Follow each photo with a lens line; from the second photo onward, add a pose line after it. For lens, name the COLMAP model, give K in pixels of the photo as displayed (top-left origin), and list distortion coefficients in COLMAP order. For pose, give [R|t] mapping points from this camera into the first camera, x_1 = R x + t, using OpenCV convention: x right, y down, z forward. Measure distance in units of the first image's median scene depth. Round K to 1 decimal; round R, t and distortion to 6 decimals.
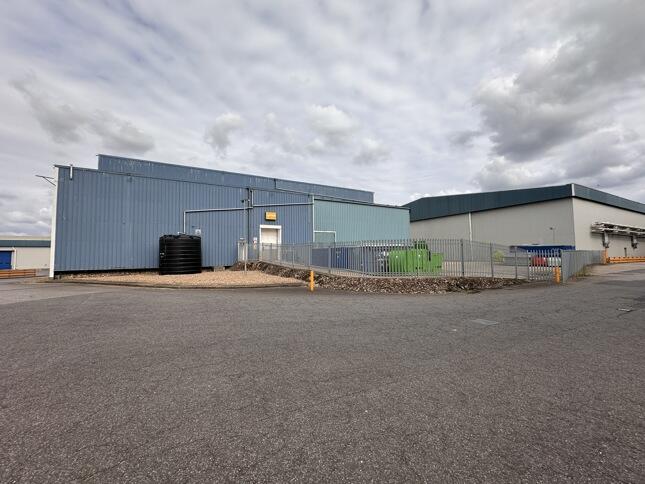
lens RADIAL K [[259.0, 0, 323.6], [0, 259.0, 243.5], [0, 0, 1]] dist [-0.002961, 0.000168]
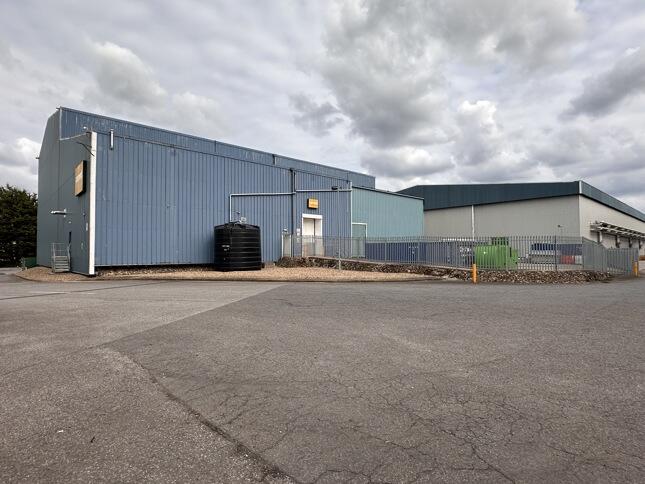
lens RADIAL K [[342.5, 0, 320.7], [0, 342.5, 241.9], [0, 0, 1]] dist [-0.002275, -0.000802]
pose [[0.977445, 0.017614, 0.210453, -0.414818], [-0.021055, 0.999679, 0.014118, 0.003280], [-0.210136, -0.018230, 0.977502, -0.106630]]
